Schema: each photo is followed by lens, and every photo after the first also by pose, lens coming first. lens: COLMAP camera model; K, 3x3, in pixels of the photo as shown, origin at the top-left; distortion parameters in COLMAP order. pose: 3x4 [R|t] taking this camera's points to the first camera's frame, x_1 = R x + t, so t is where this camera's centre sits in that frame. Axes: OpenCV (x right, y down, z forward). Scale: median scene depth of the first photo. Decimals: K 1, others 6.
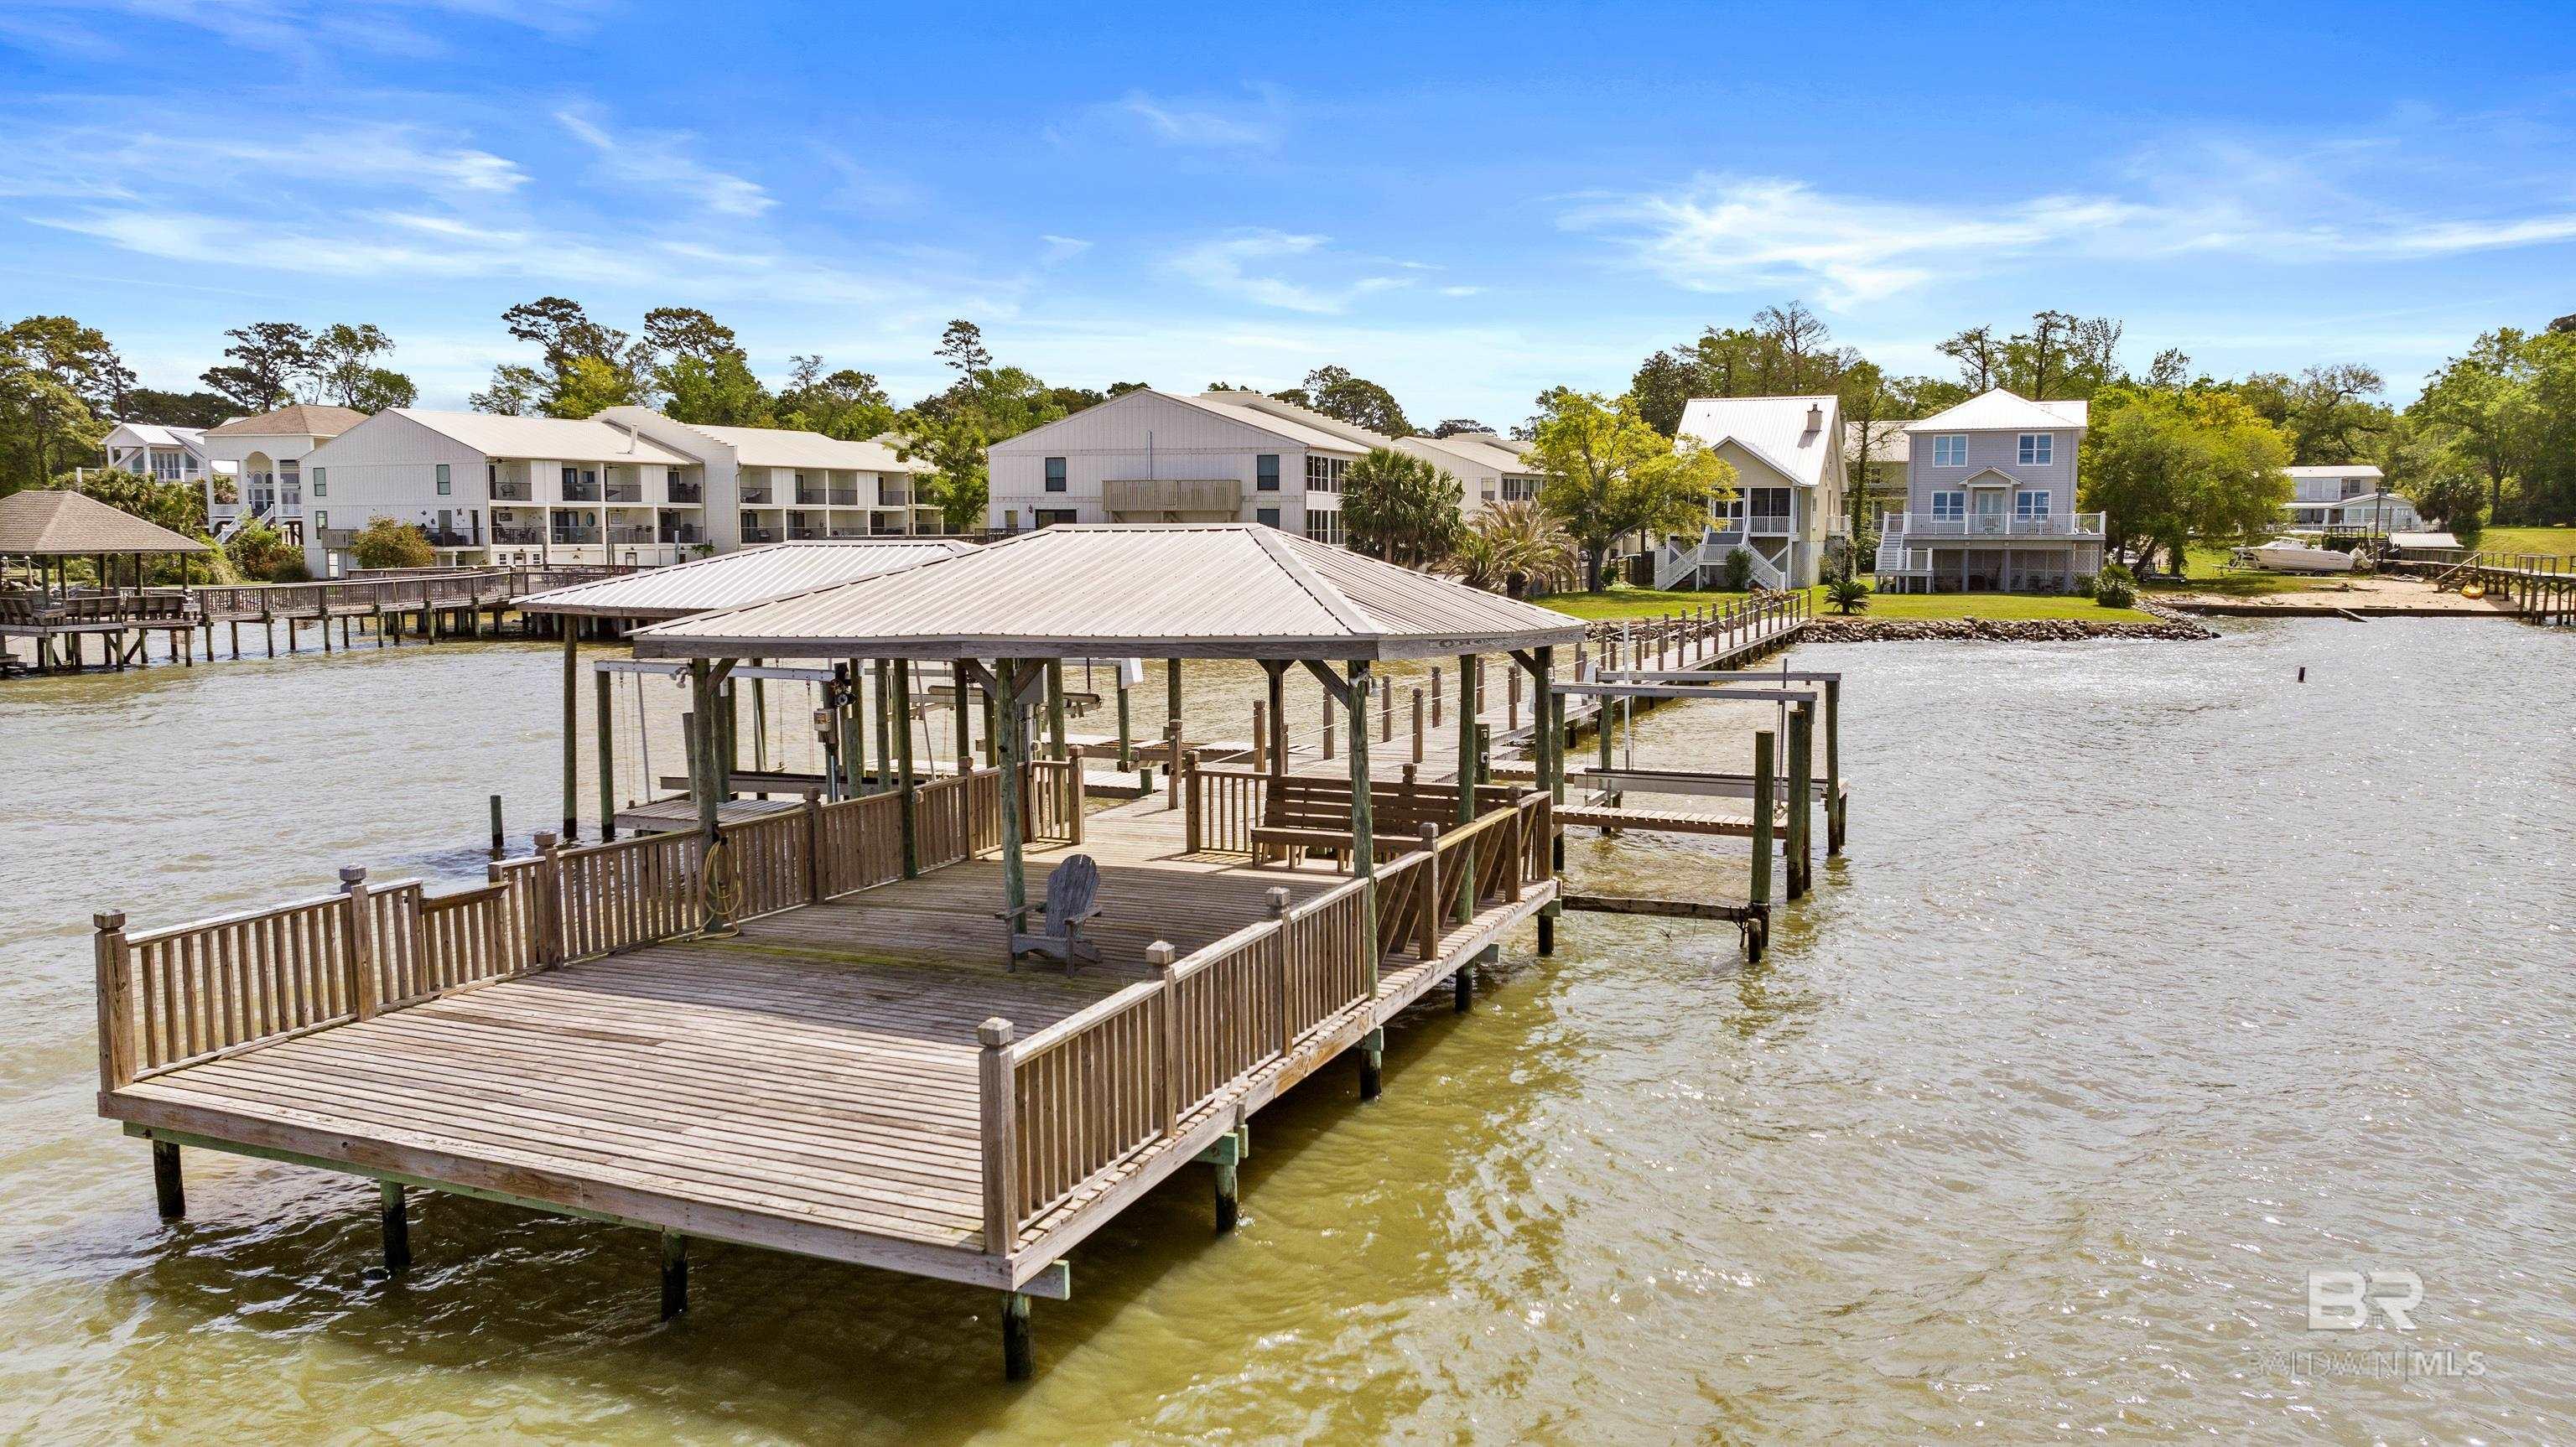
lens RADIAL K [[1776.7, 0, 1293.5], [0, 1776.7, 696.2], [0, 0, 1]] dist [-0.007198, -0.002633]
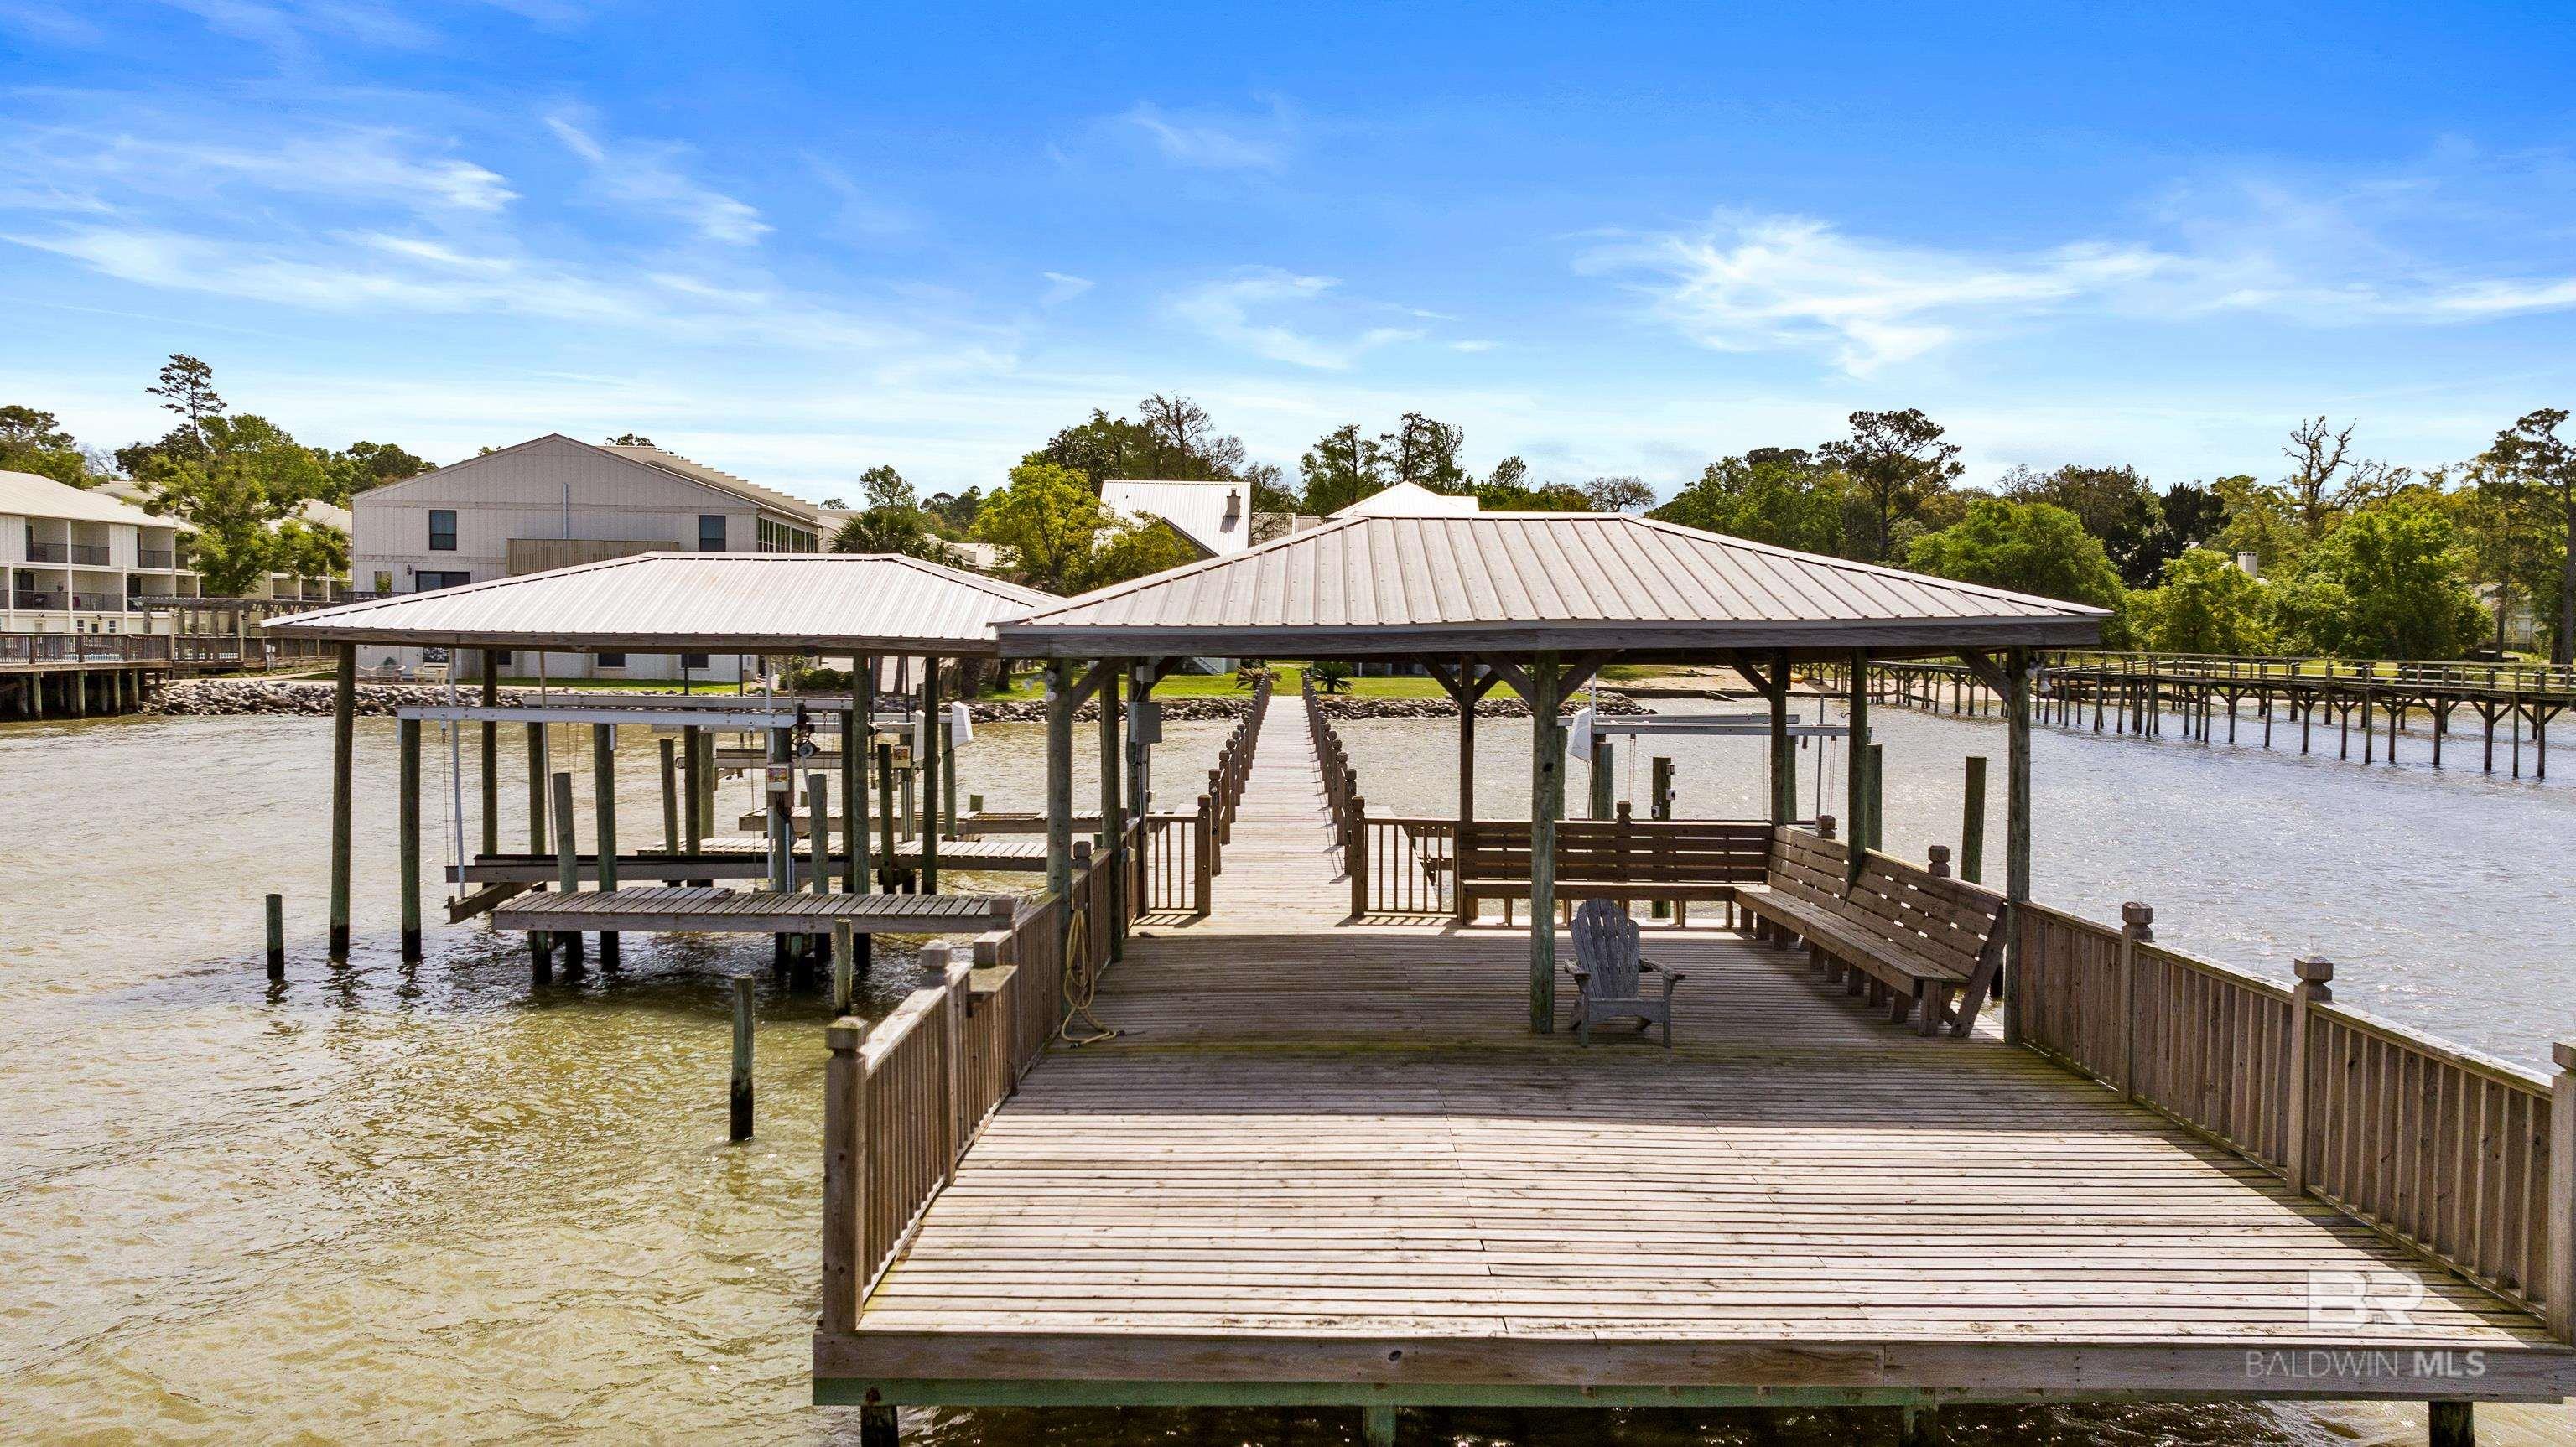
lens RADIAL K [[1829.5, 0, 1297.5], [0, 1829.5, 705.1], [0, 0, 1]] dist [-0.011526, -0.004061]
pose [[0.921653, -0.003037, 0.388003, -0.096467], [0.022179, 0.998747, -0.044867, 0.006050], [-0.387380, 0.049957, 0.920565, 0.047386]]
